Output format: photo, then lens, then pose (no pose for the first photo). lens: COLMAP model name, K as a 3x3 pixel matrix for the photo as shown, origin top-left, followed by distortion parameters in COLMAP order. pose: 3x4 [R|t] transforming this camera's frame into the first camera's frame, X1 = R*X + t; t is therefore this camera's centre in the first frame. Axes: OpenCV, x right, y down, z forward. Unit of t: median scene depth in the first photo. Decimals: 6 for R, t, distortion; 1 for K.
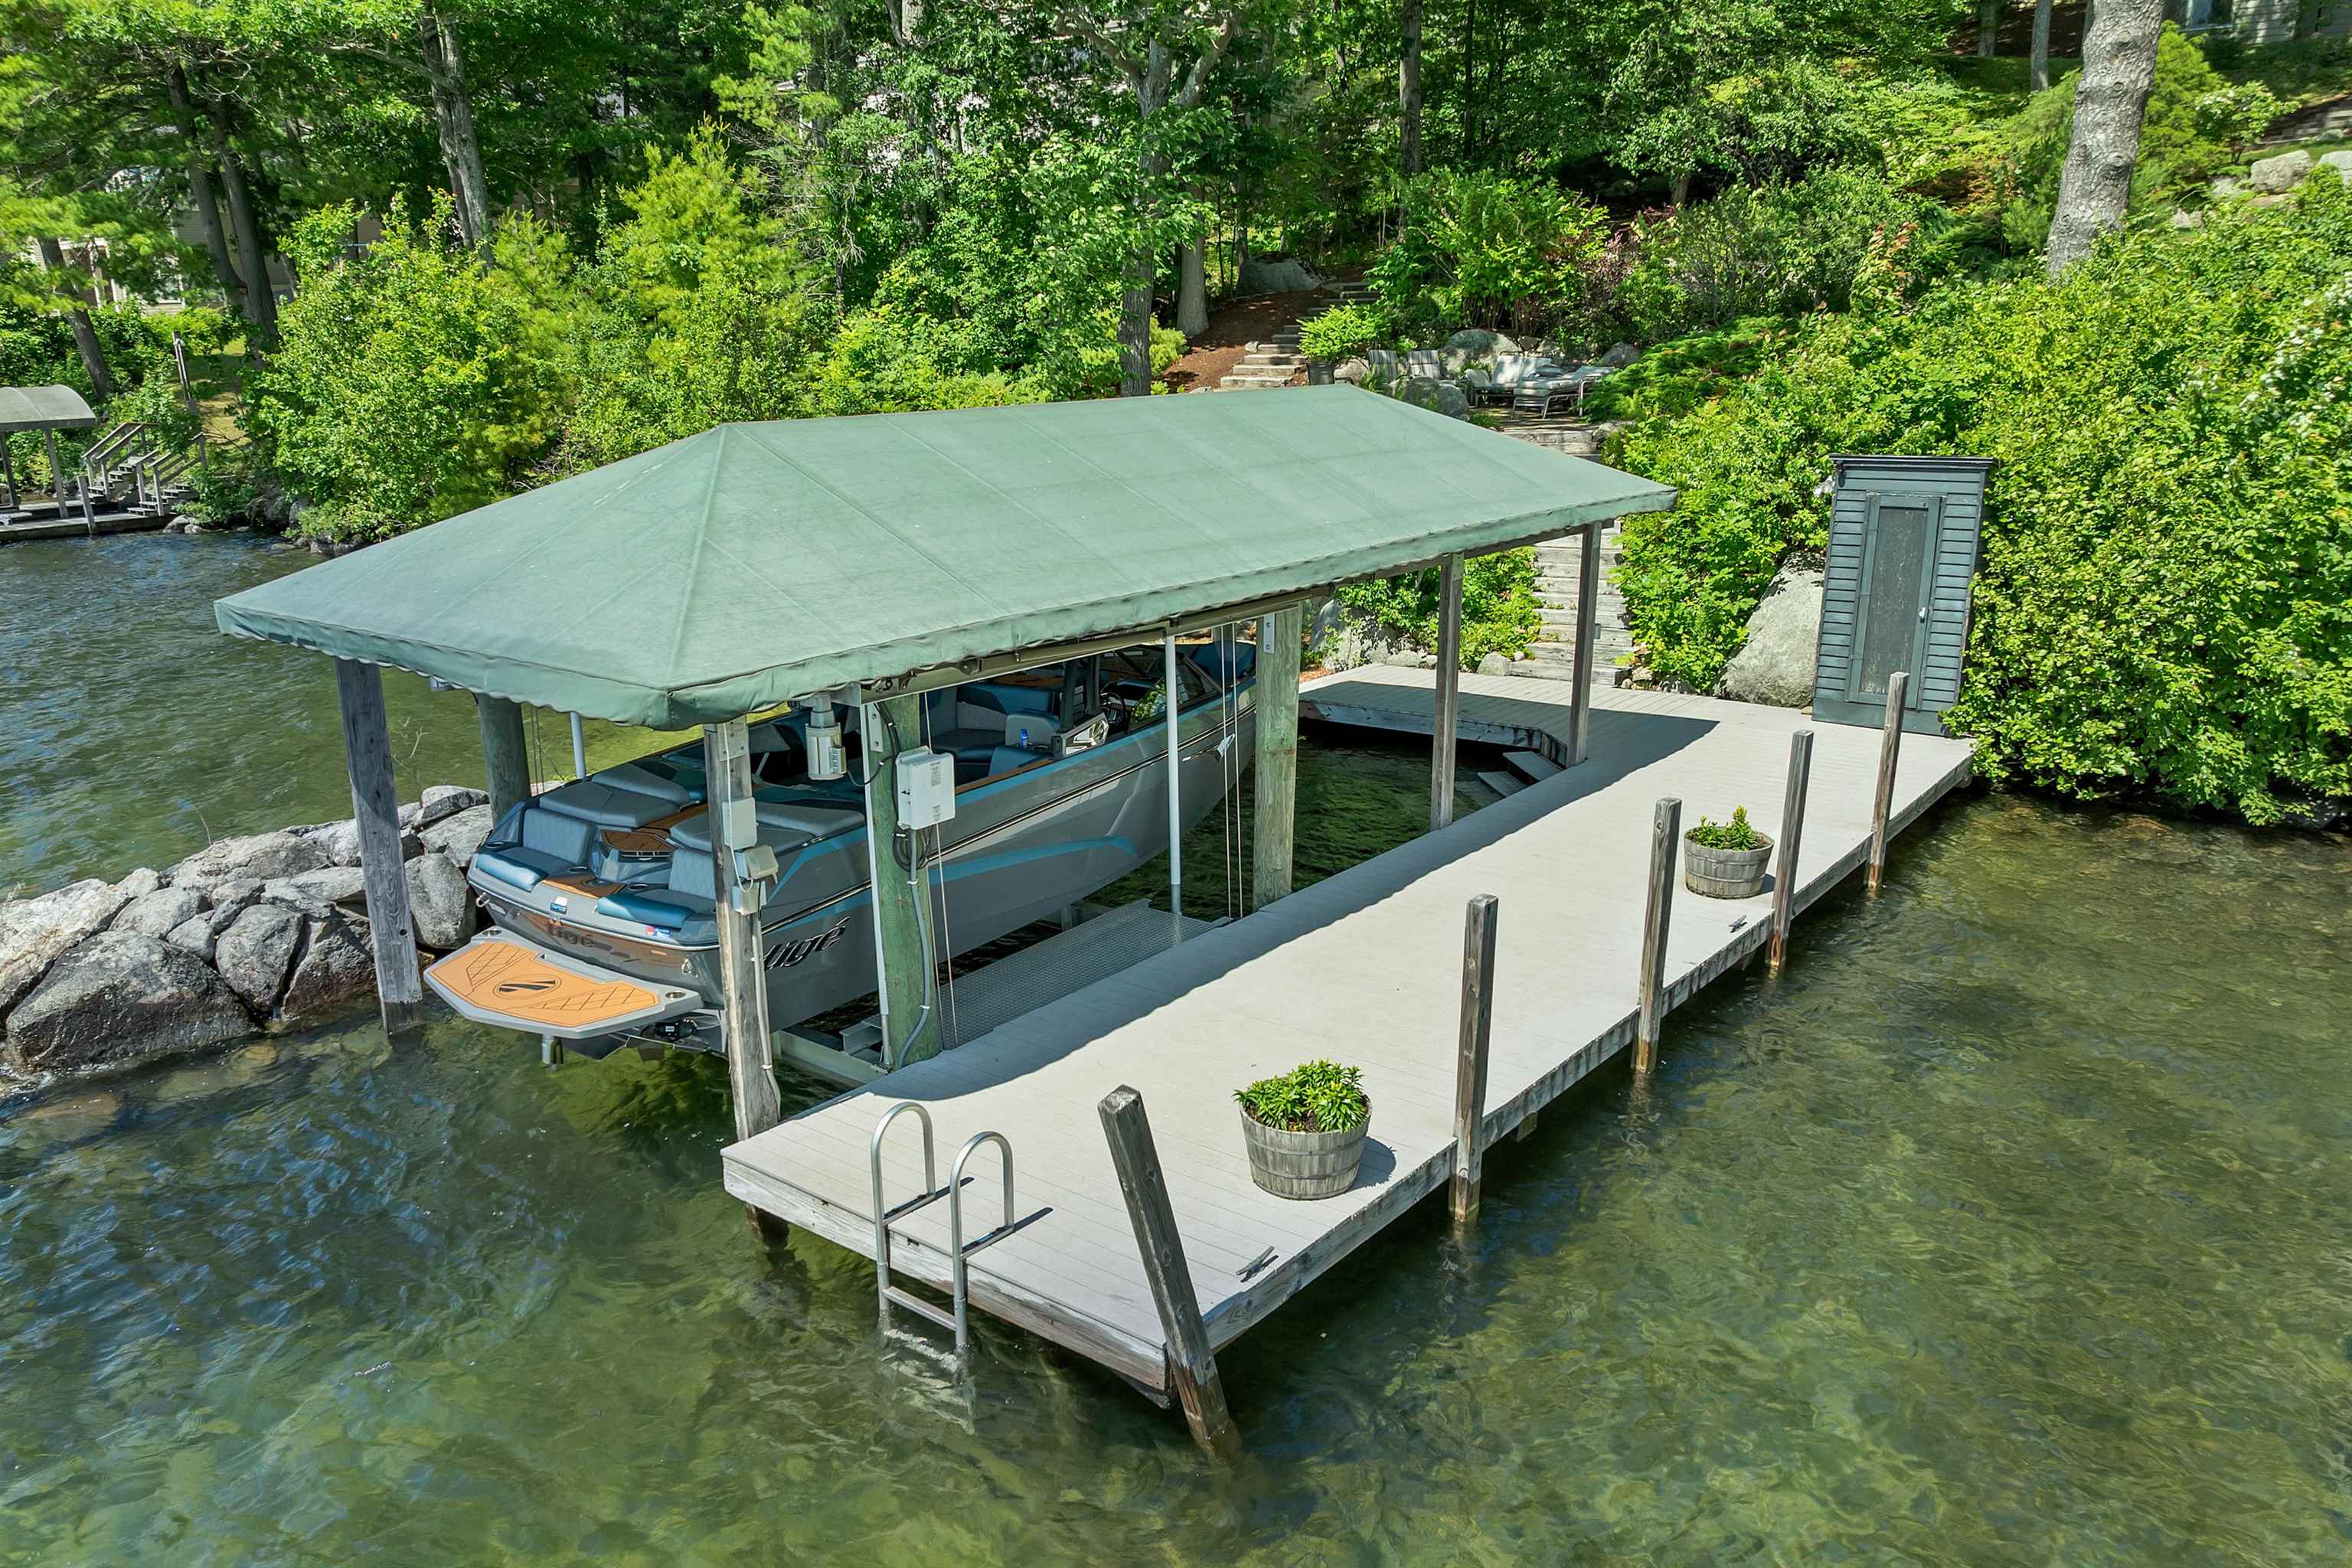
lens RADIAL K [[1717.2, 0, 1153.9], [0, 1717.2, 790.3], [0, 0, 1]] dist [-0.046536, 0.002422]
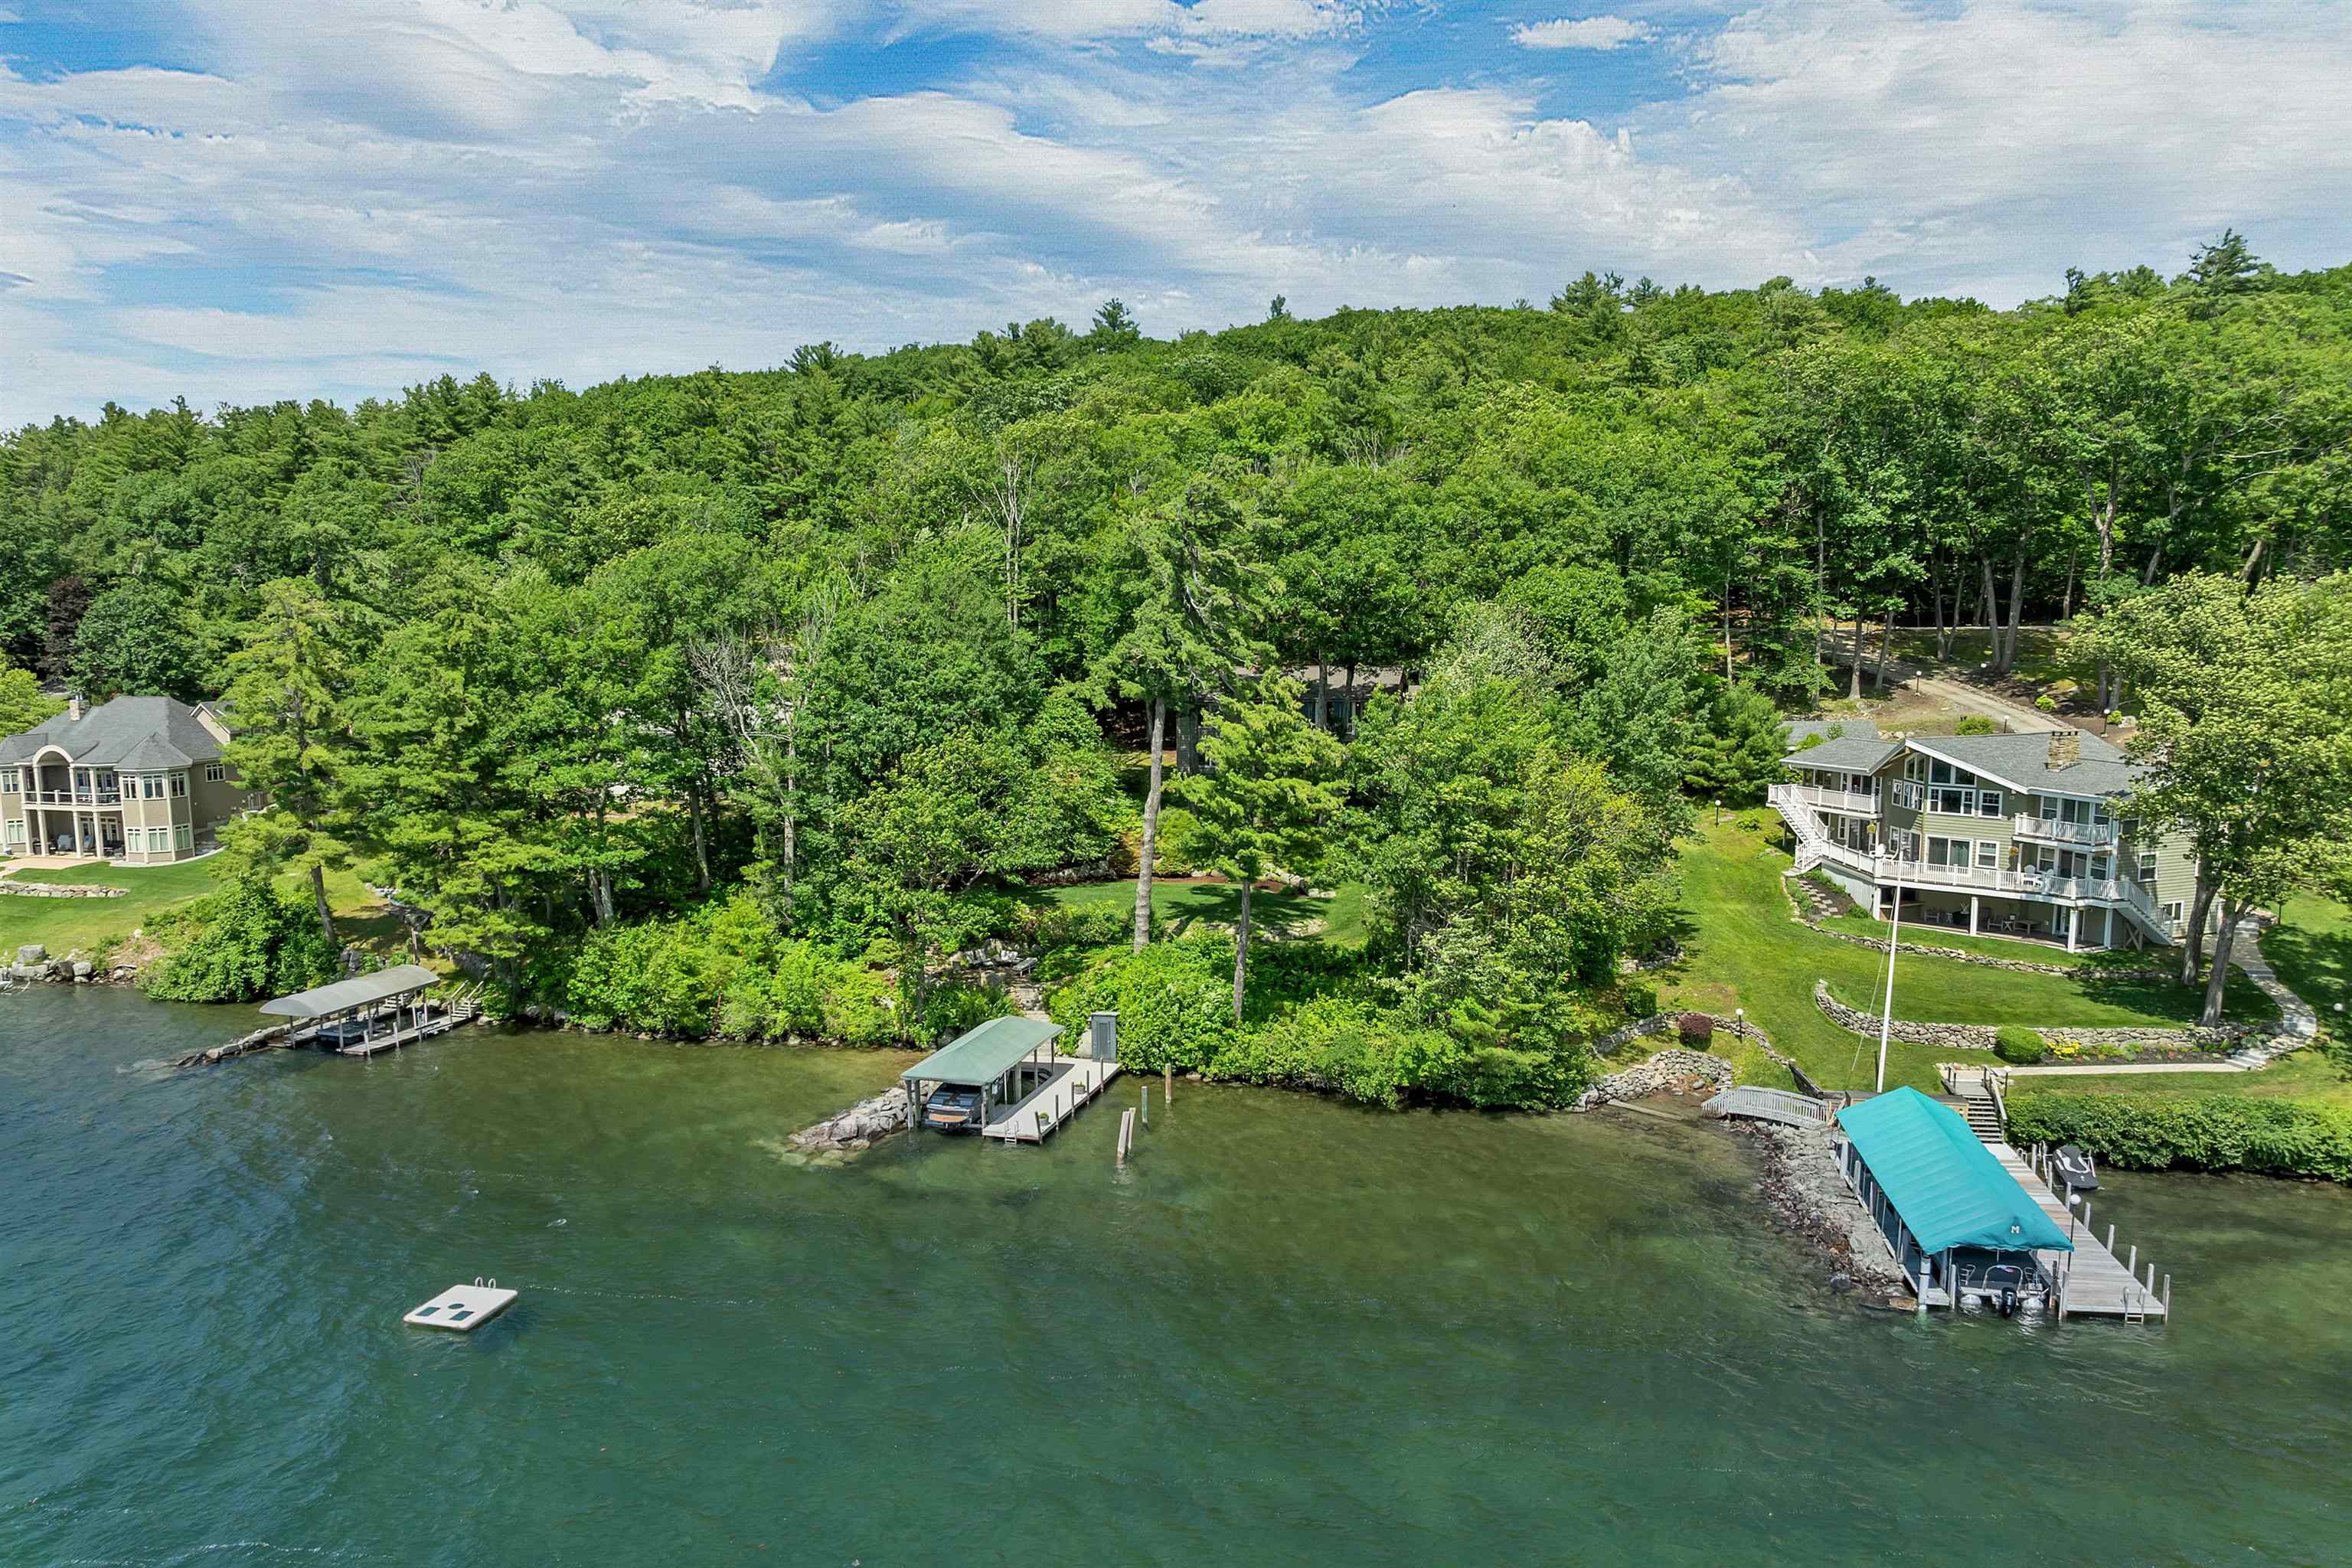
lens RADIAL K [[1717.2, 0, 1160.7], [0, 1717.2, 780.7], [0, 0, 1]] dist [-0.046536, 0.002422]
pose [[0.921322, -0.034057, 0.387307, -0.994559], [0.097835, 0.984411, -0.146165, -0.069924], [-0.376291, 0.172557, 0.910291, -2.799172]]
